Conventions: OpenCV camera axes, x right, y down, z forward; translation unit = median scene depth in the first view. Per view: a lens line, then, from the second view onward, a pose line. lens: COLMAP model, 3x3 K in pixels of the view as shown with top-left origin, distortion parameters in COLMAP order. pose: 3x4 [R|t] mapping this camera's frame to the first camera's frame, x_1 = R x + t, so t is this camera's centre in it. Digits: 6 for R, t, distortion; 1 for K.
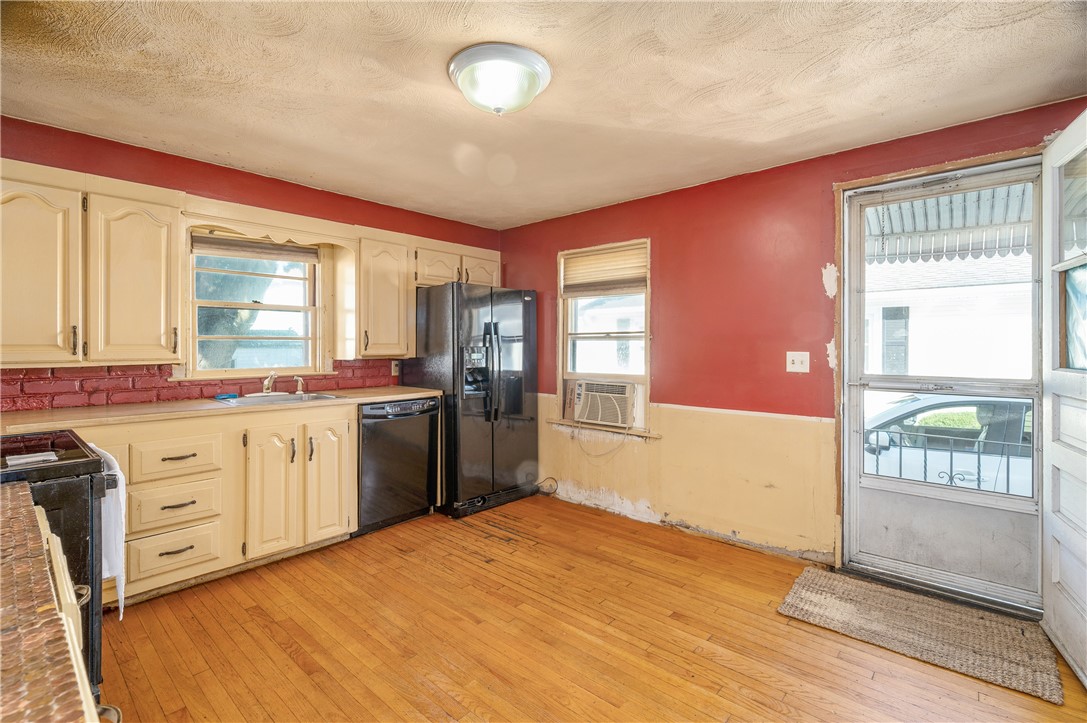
lens RADIAL K [[492.4, 0, 541.1], [0, 492.4, 347.8], [0, 0, 1]] dist [0.007996, -0.001984]
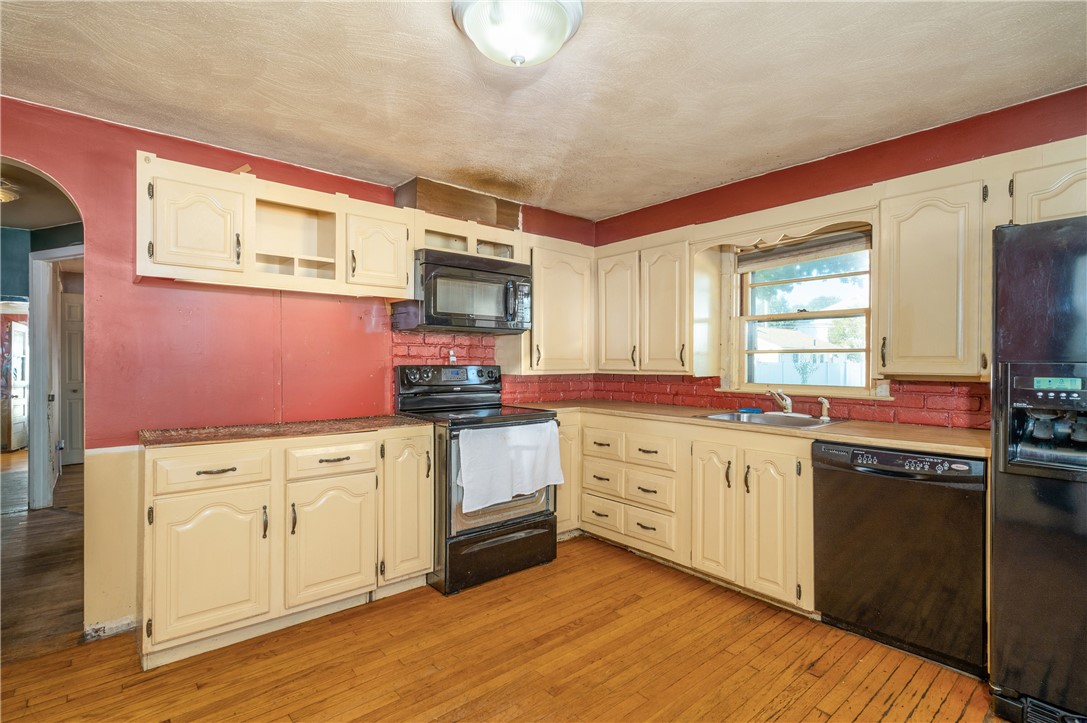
lens RADIAL K [[524.5, 0, 542.0], [0, 524.5, 362.9], [0, 0, 1]] dist [0.001978, -0.000083]
pose [[-0.125493, 0.005449, -0.992080, 0.494946], [-0.008977, 0.999938, 0.006628, -0.001461], [0.992054, 0.009738, -0.125436, 0.763538]]
